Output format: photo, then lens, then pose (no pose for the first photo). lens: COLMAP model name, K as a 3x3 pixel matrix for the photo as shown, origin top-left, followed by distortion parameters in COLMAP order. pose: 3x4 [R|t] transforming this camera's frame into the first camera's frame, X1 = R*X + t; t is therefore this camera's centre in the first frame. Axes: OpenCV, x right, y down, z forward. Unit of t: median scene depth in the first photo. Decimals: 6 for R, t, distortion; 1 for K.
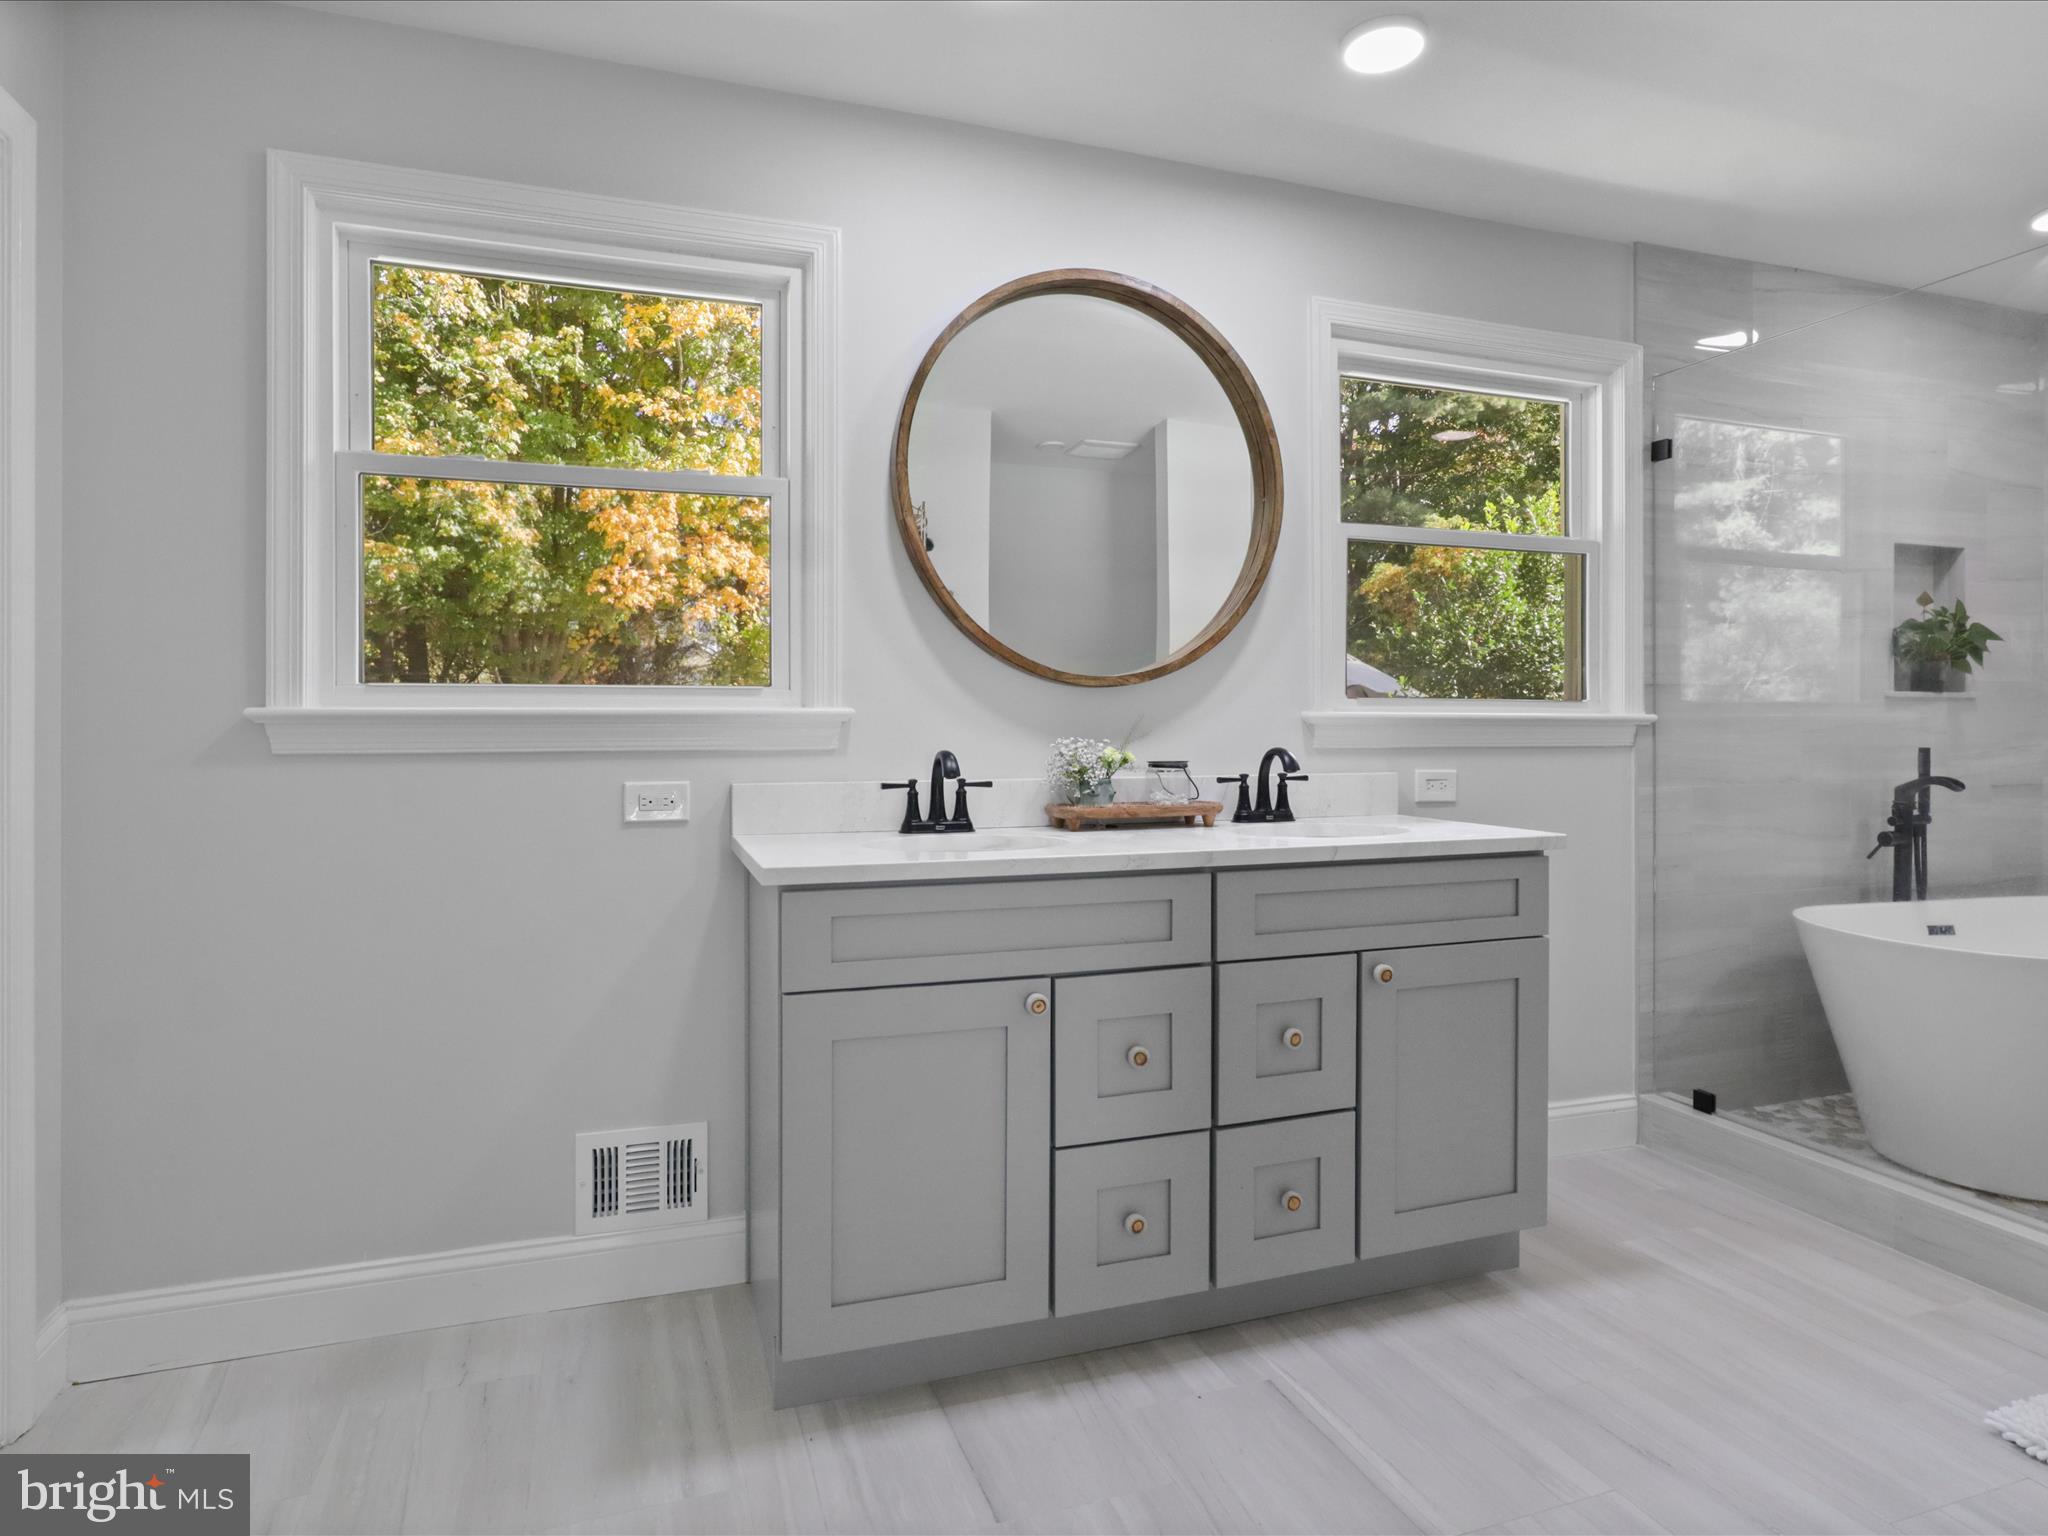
lens RADIAL K [[1144.4, 0, 1029.9], [0, 1144.4, 750.2], [0, 0, 1]] dist [-0.019664, 0.012518]
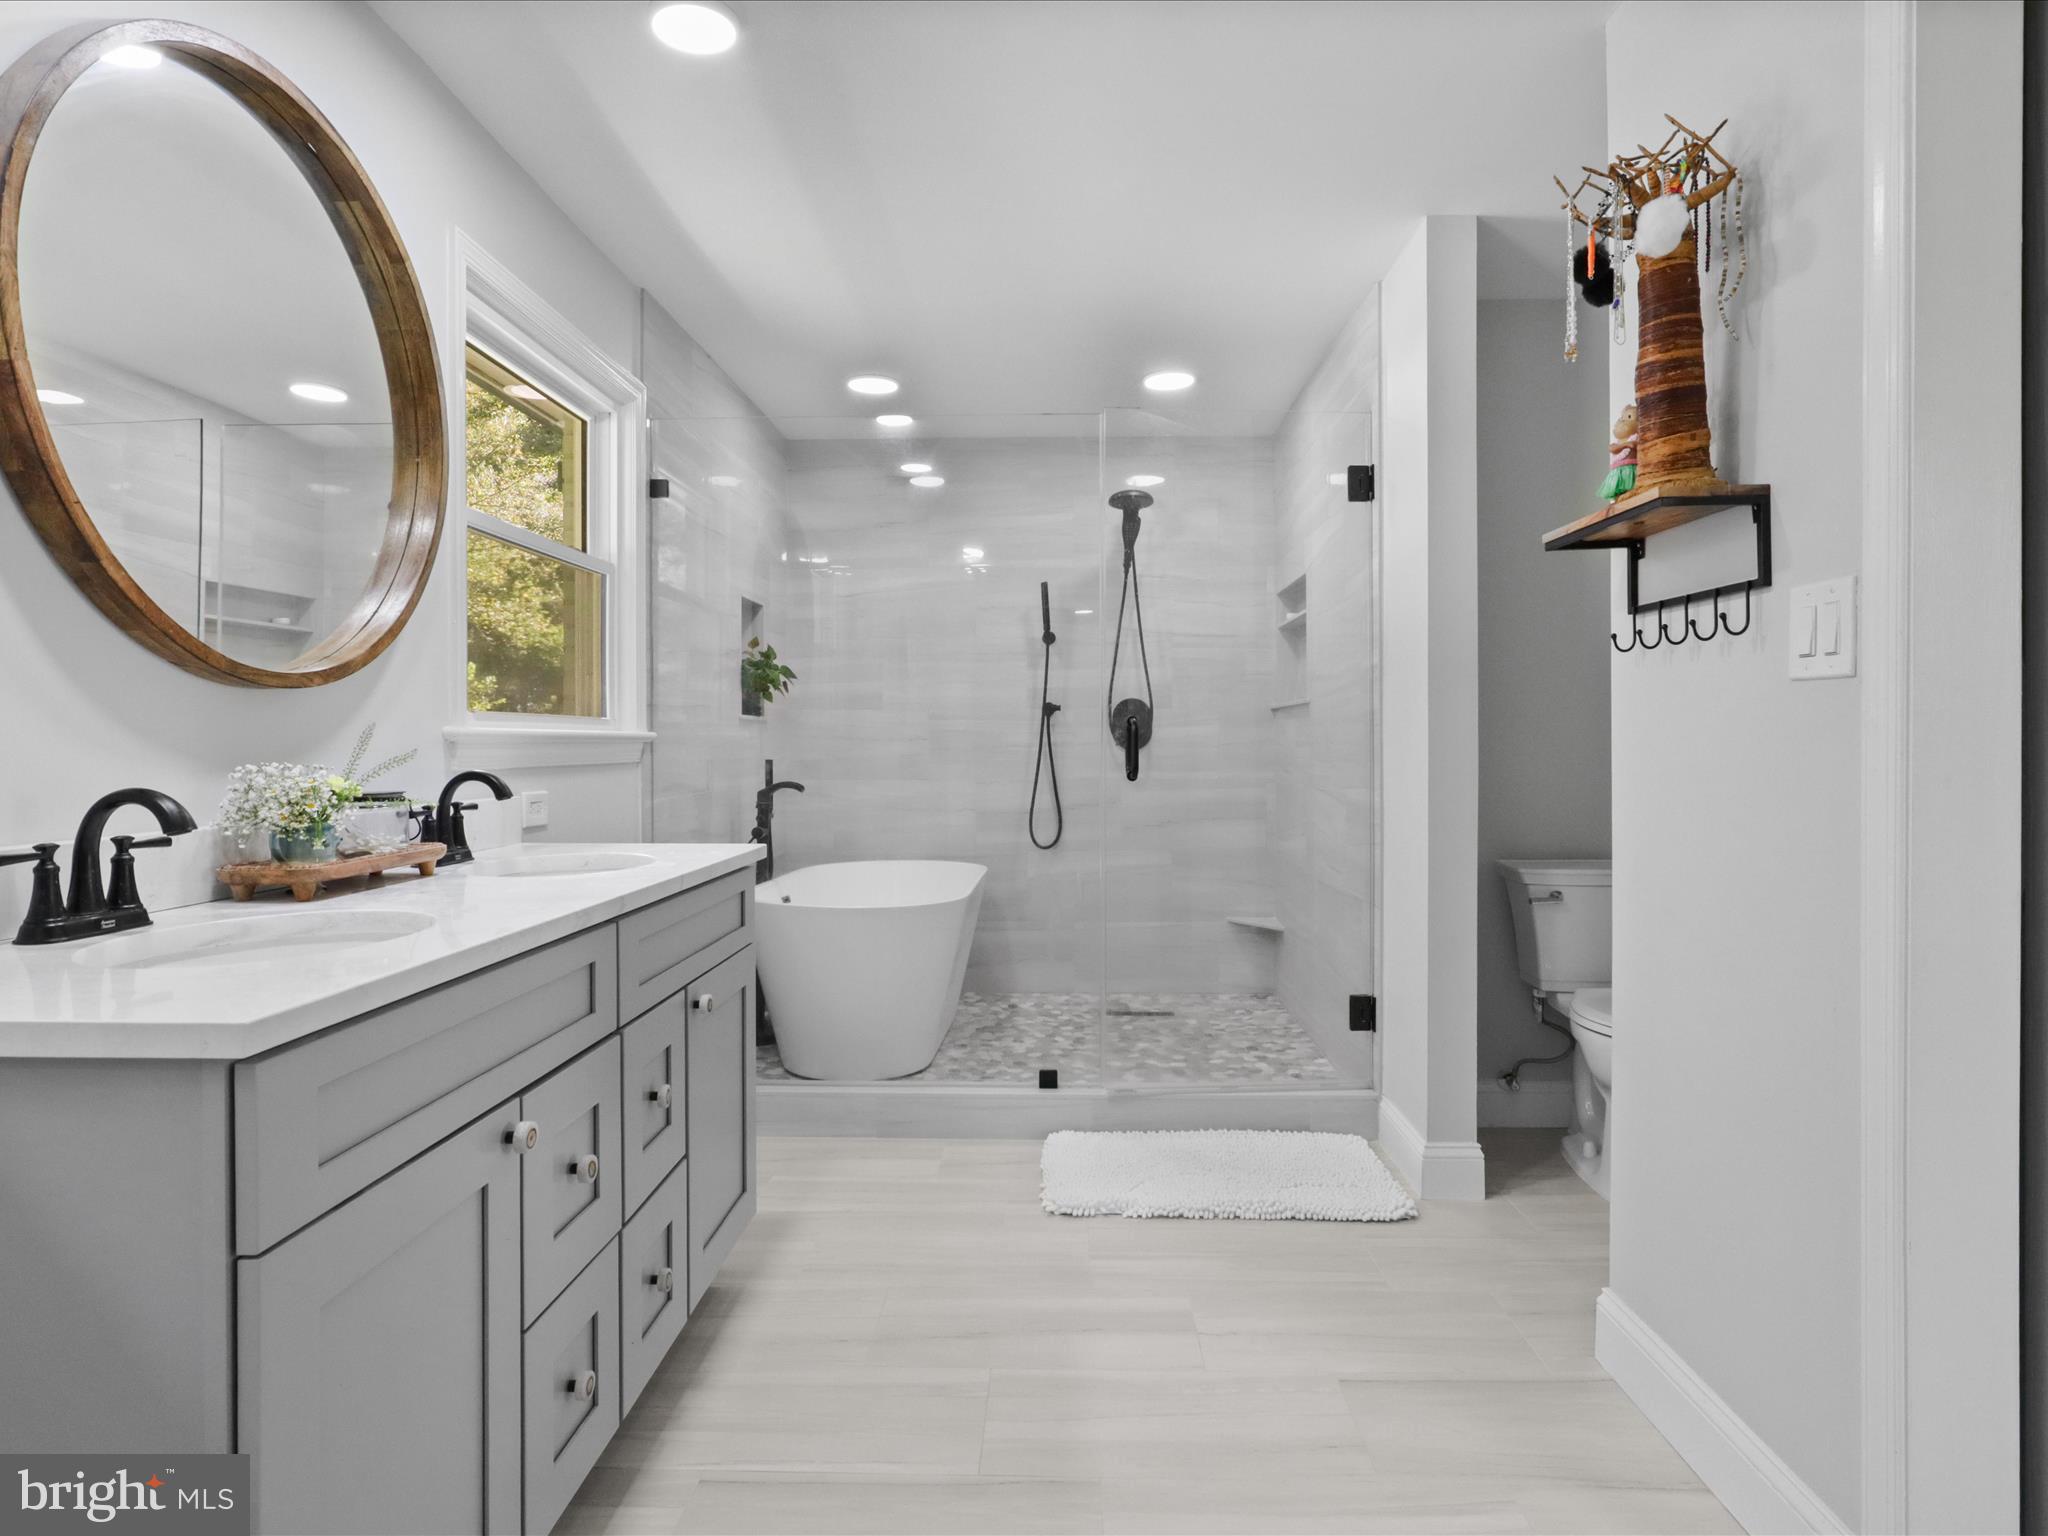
lens RADIAL K [[1144.4, 0, 1035.0], [0, 1144.4, 759.7], [0, 0, 1]] dist [-0.019664, 0.012518]
pose [[0.358991, -0.014171, 0.933233, -0.332732], [0.015994, 0.999831, 0.009029, -0.009218], [-0.933204, 0.011685, 0.359157, 0.276461]]
